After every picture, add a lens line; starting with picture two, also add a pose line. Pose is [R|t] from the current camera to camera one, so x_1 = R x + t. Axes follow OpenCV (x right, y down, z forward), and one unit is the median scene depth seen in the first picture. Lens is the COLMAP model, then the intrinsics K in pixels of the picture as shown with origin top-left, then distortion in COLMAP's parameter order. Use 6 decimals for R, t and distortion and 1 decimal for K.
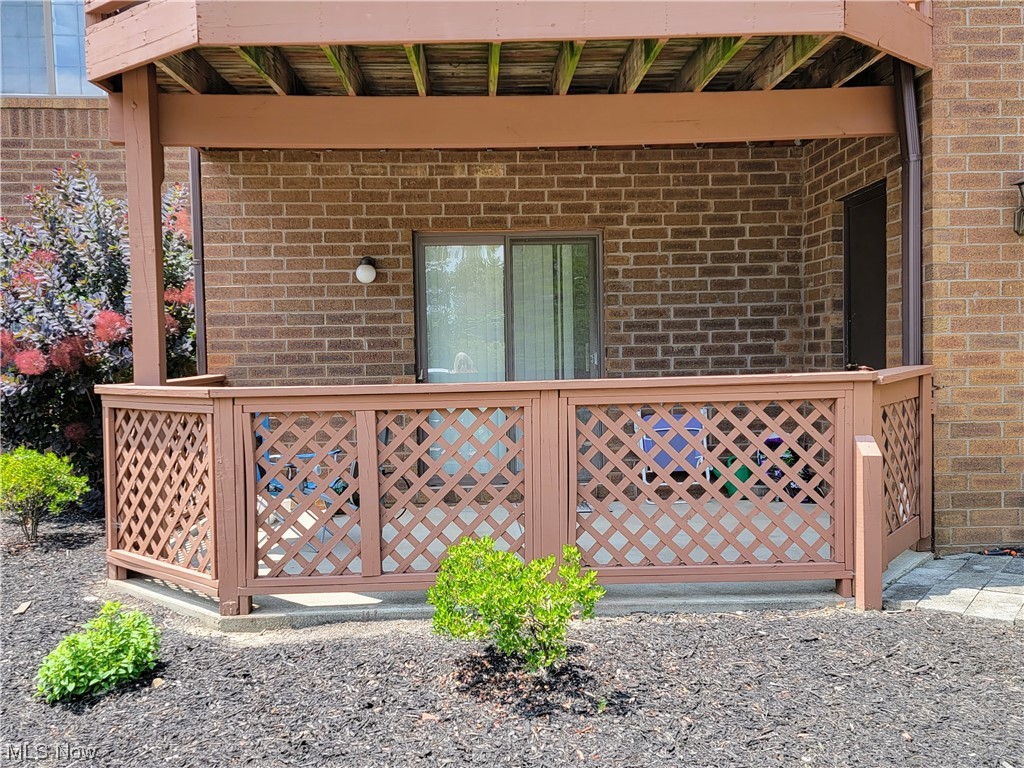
lens RADIAL K [[886.1, 0, 537.4], [0, 886.1, 381.8], [0, 0, 1]] dist [0.104908, -0.099276]
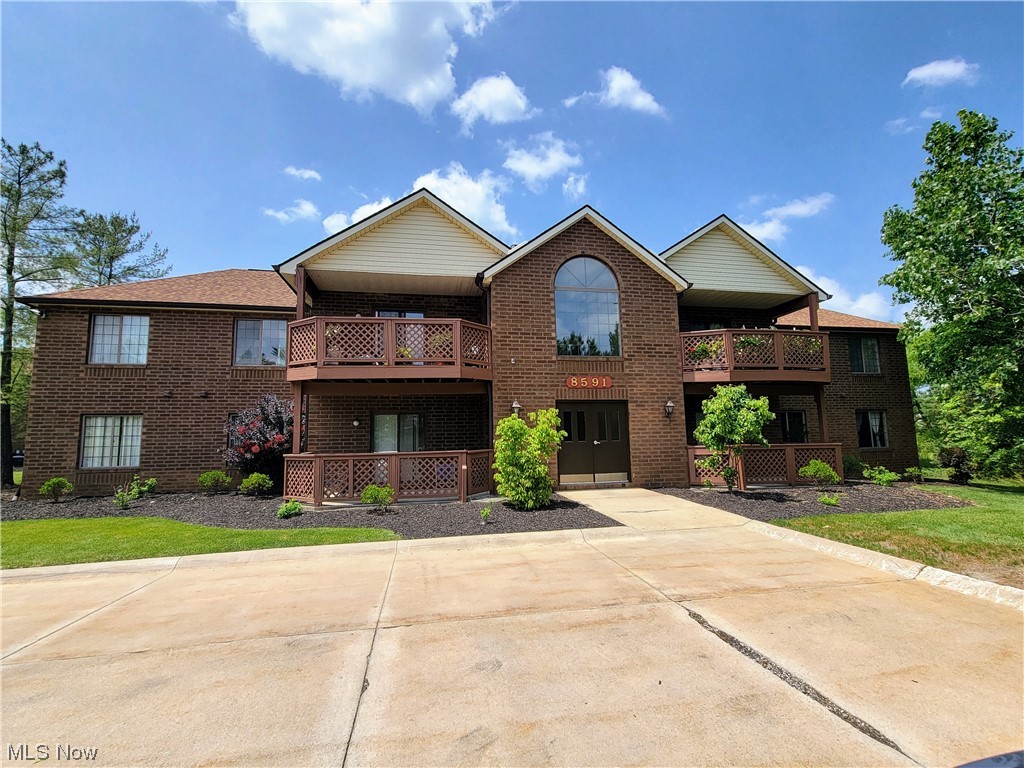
lens RADIAL K [[417.0, 0, 514.5], [0, 417.0, 392.9], [0, 0, 1]] dist [-0.002468, -0.000548]
pose [[0.988641, 0.016658, 0.149370, 0.173977], [0.006491, 0.988180, -0.153161, 0.016120], [-0.150156, 0.152390, 0.976847, -0.704402]]
